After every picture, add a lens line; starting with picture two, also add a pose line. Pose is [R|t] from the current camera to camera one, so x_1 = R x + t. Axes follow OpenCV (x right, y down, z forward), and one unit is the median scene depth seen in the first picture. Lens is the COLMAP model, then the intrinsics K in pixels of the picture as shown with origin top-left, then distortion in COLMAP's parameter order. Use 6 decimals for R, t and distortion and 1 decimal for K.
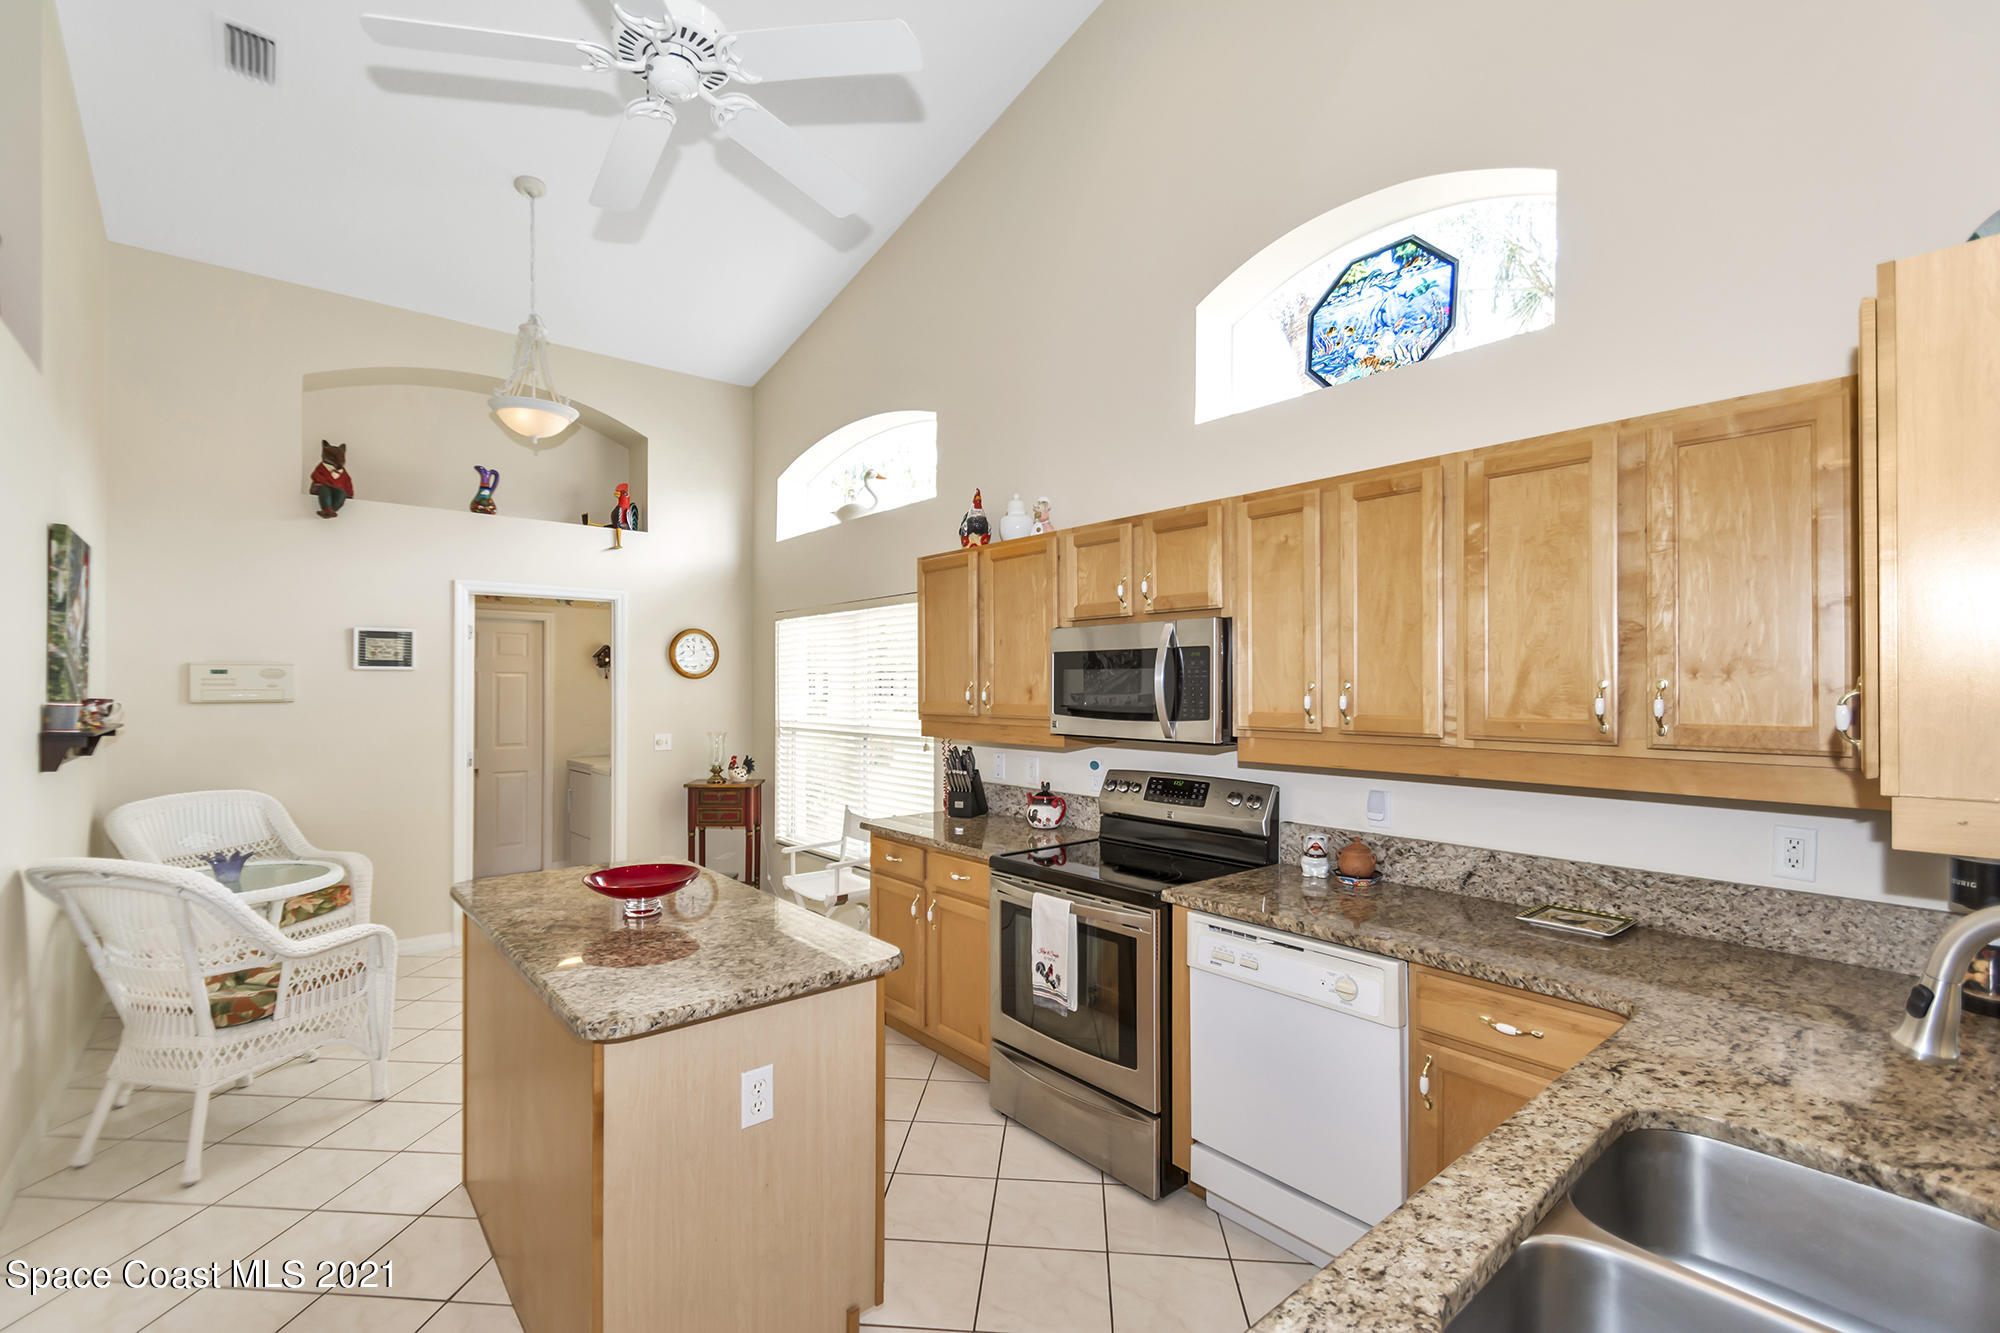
lens RADIAL K [[865.6, 0, 997.8], [0, 865.6, 683.4], [0, 0, 1]] dist [0.001933, 0.000022]
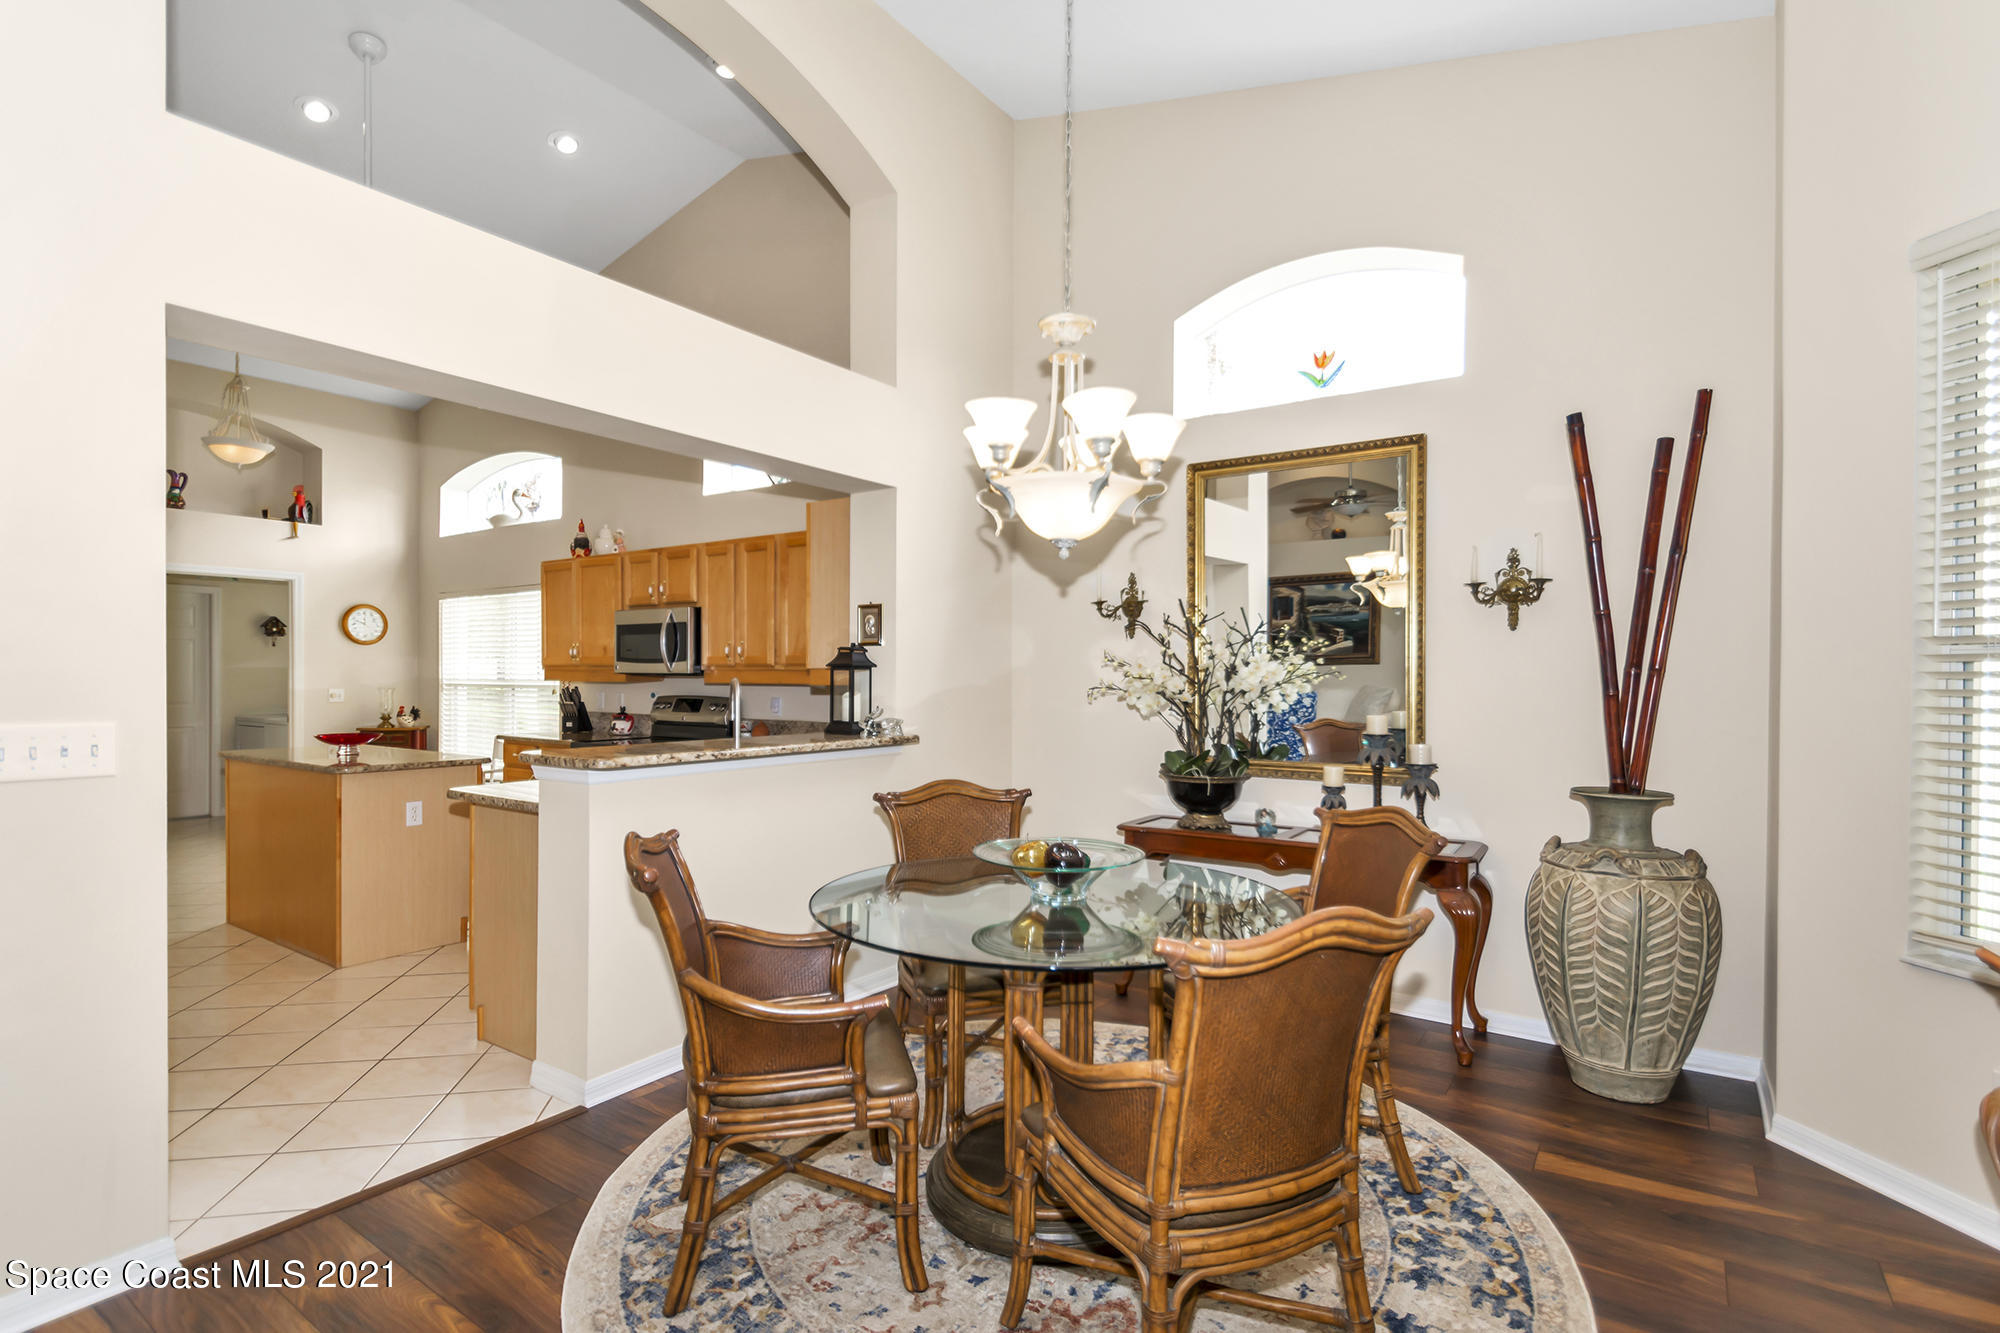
lens RADIAL K [[957.7, 0, 1004.0], [0, 957.7, 678.8], [0, 0, 1]] dist [0.038329, -0.035937]
pose [[0.965810, 0.002171, 0.259243, 0.250398], [-0.003909, 0.999973, 0.006189, 0.044688], [-0.259223, -0.006991, 0.965792, -0.828966]]
